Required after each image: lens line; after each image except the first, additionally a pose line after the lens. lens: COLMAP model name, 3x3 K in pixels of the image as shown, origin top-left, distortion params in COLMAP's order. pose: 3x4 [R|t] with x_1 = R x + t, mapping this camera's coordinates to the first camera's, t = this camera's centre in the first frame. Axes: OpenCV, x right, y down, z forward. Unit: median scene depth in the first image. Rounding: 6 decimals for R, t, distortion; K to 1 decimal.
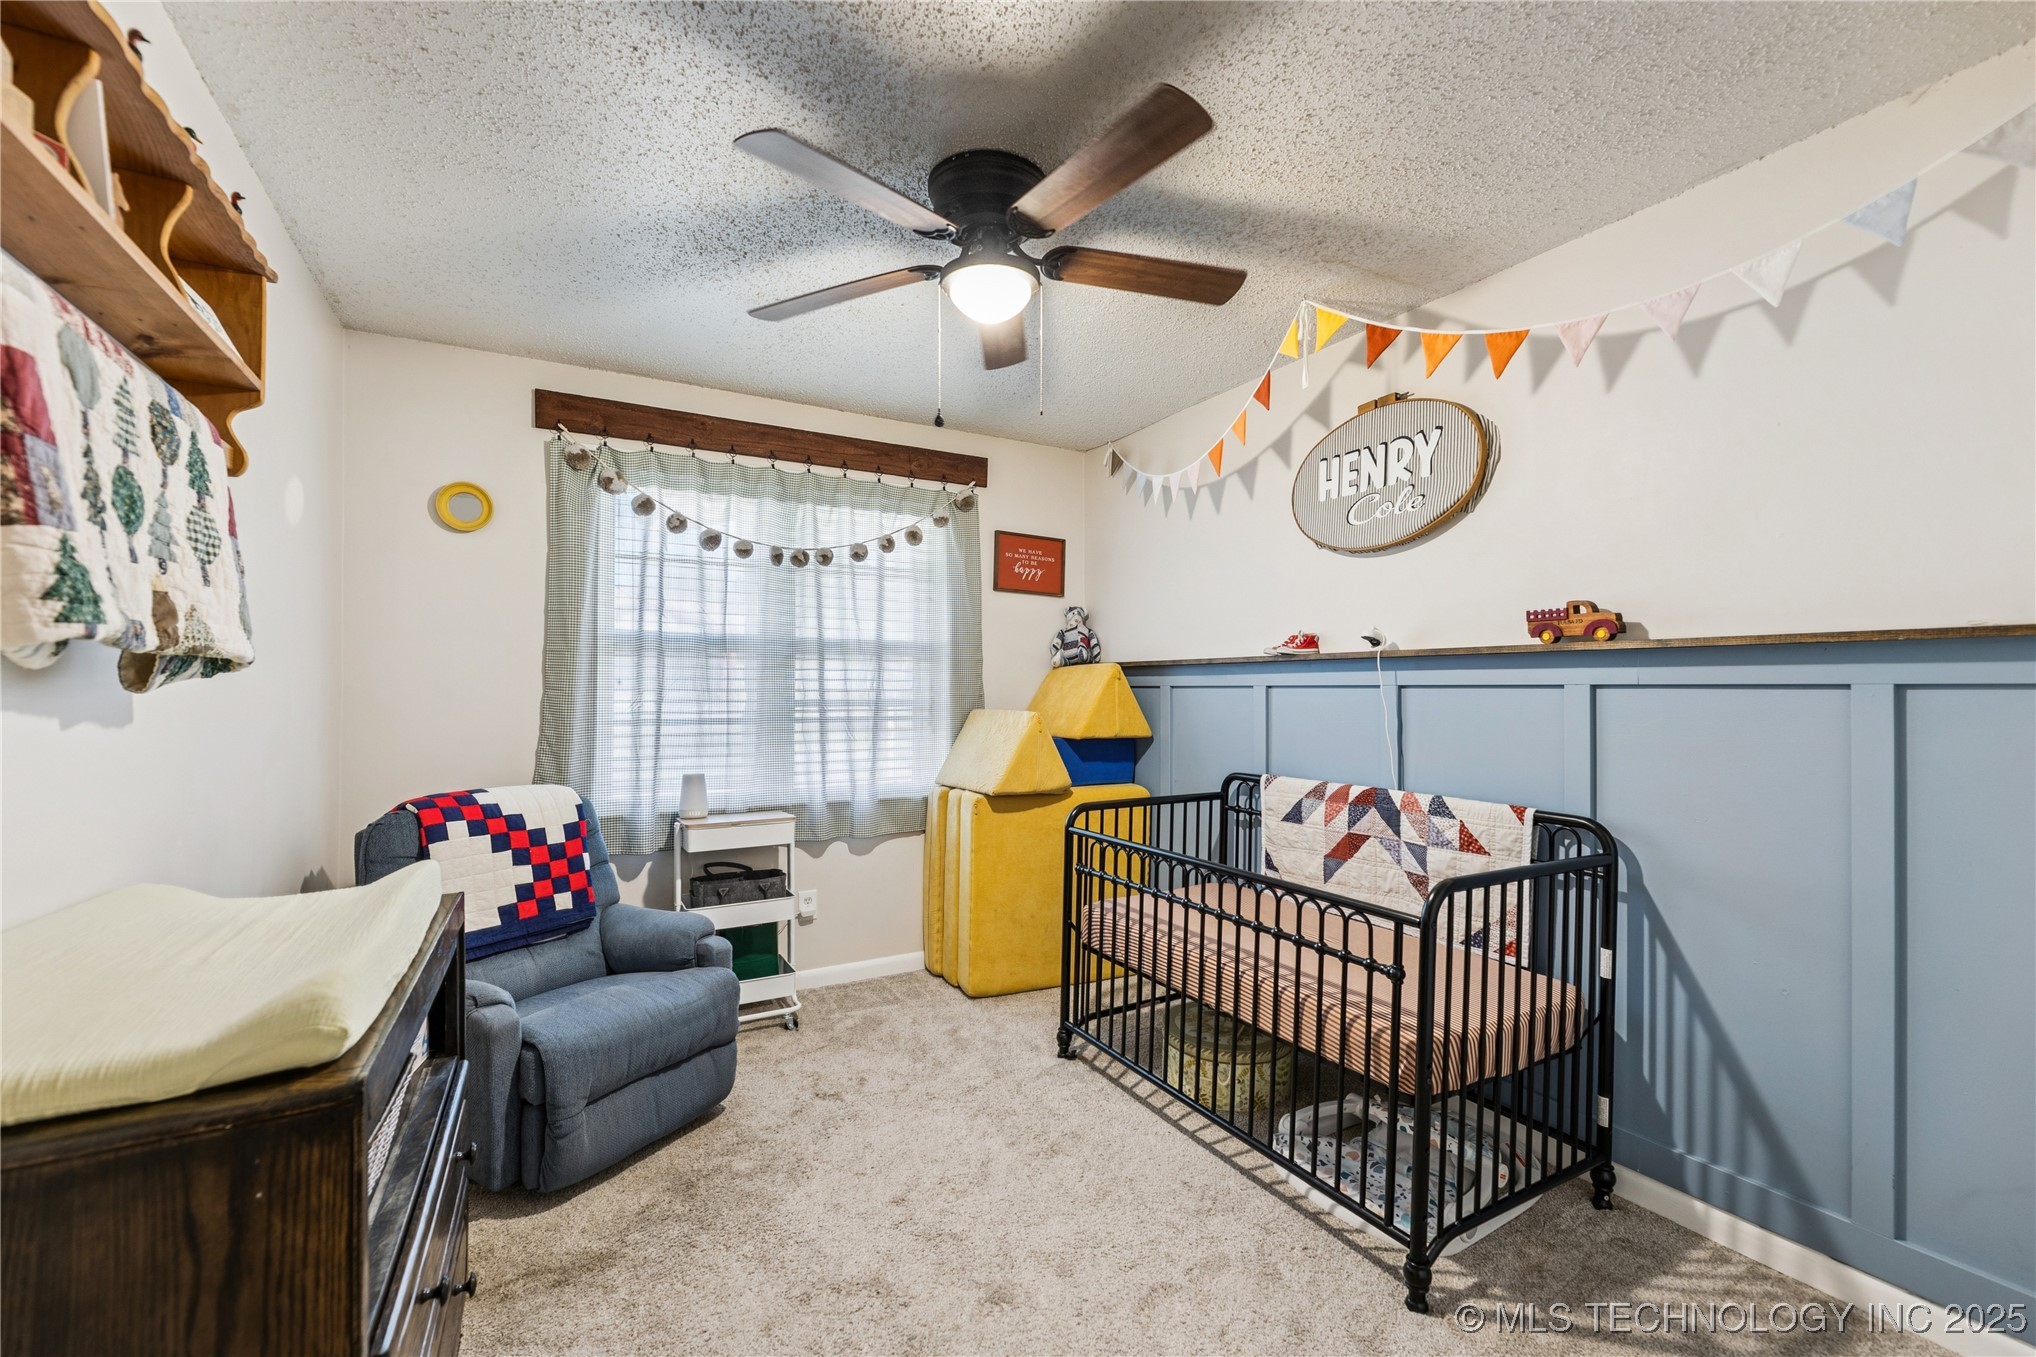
lens RADIAL K [[826.9, 0, 1014.2], [0, 826.9, 688.9], [0, 0, 1]] dist [-0.017346, -0.000433]
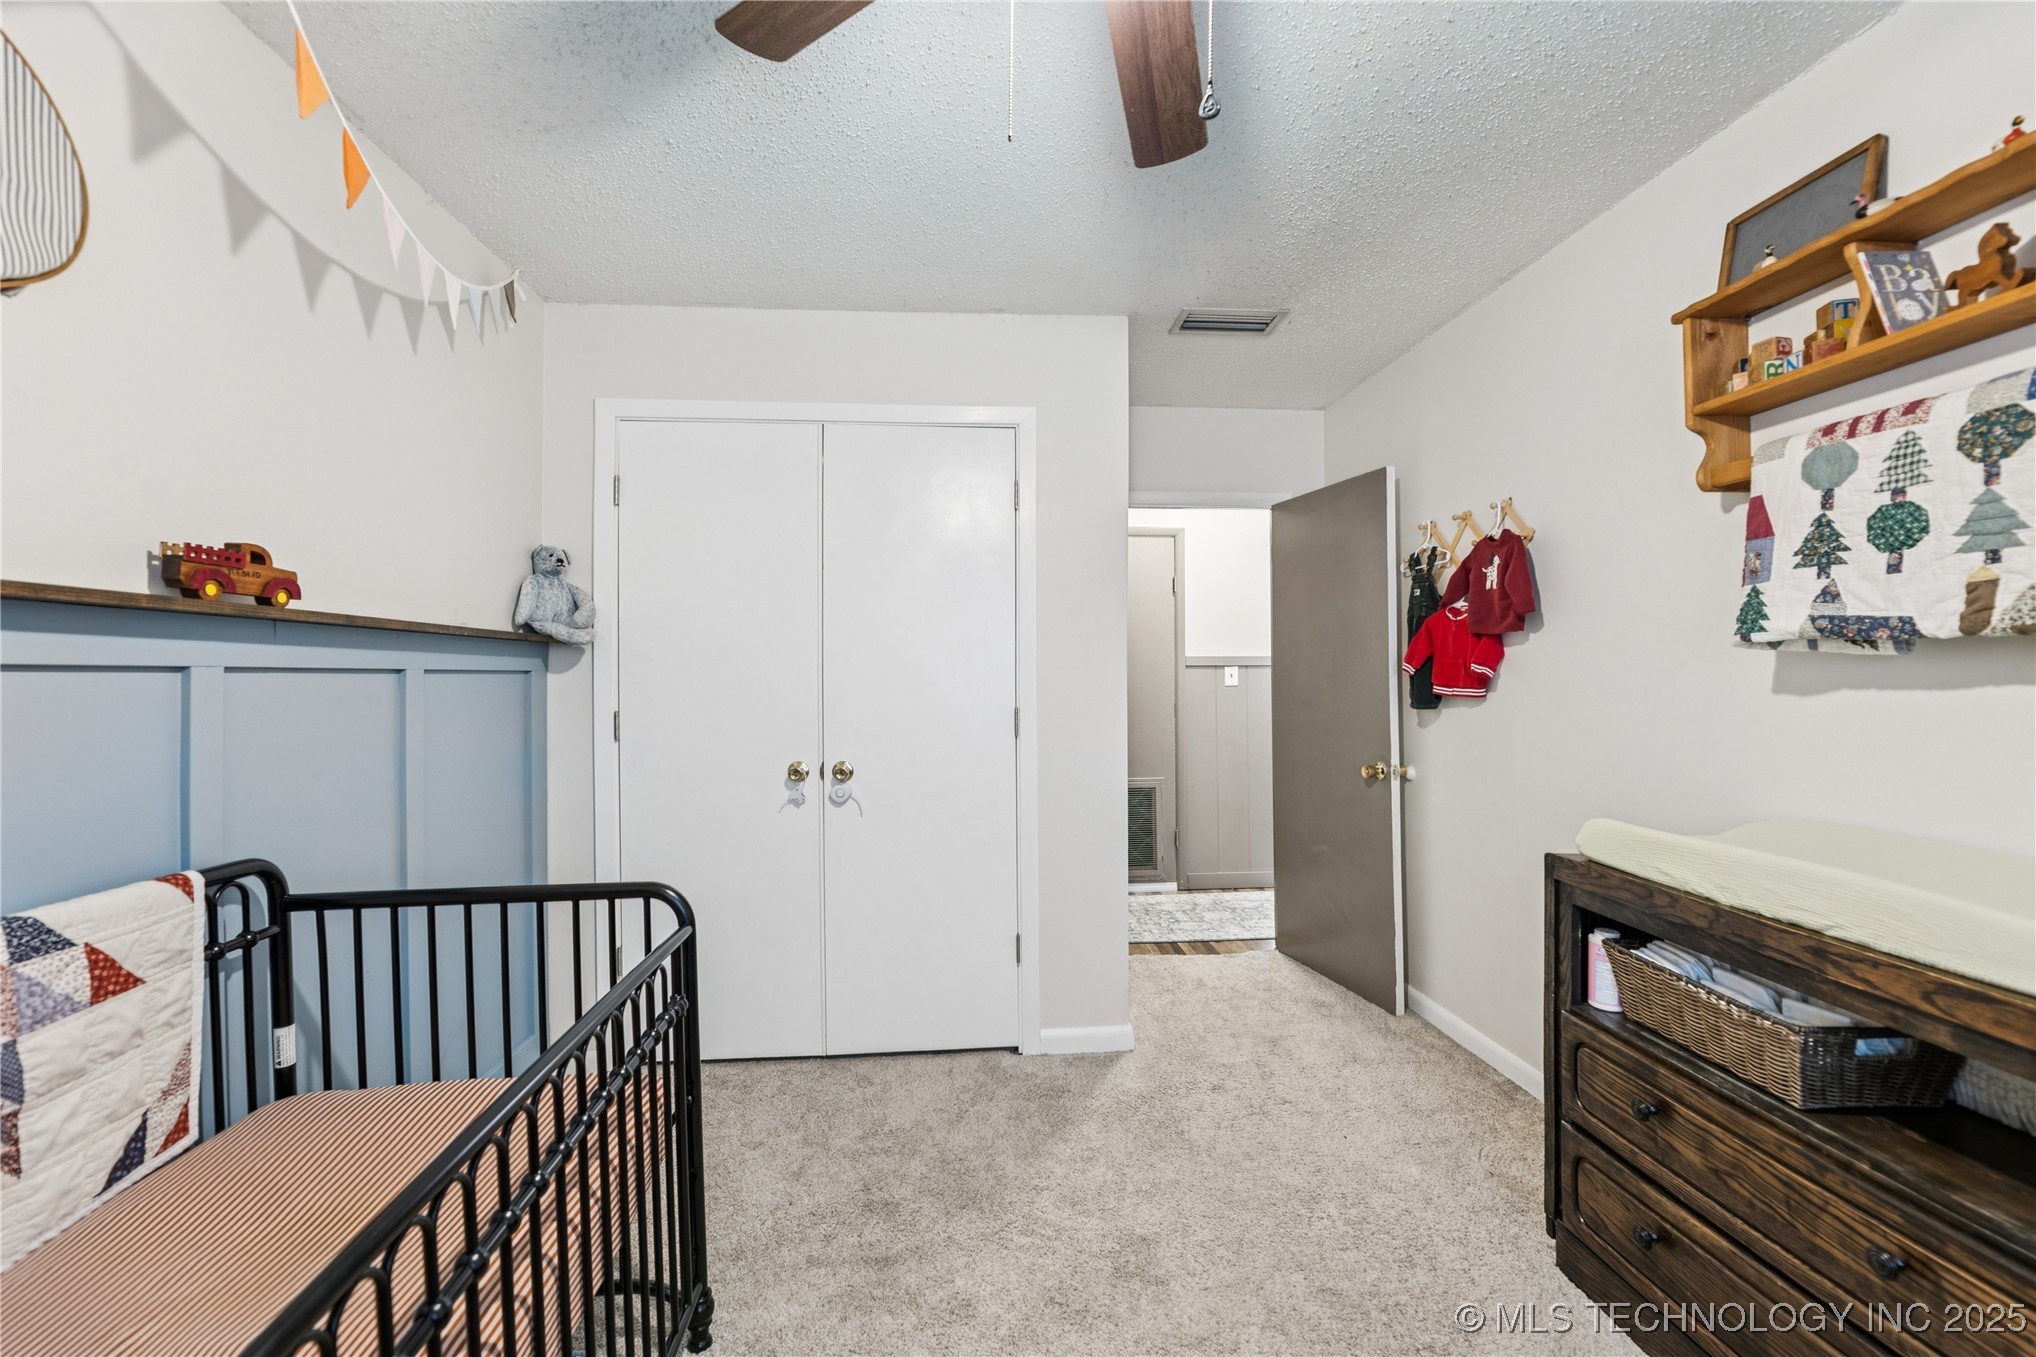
lens RADIAL K [[826.9, 0, 1027.0], [0, 826.9, 675.7], [0, 0, 1]] dist [-0.017346, -0.000433]
pose [[-0.915603, -0.001844, 0.402078, -0.173565], [0.000075, 0.999989, 0.004759, -0.001471], [-0.402083, 0.004387, -0.915593, 1.314582]]
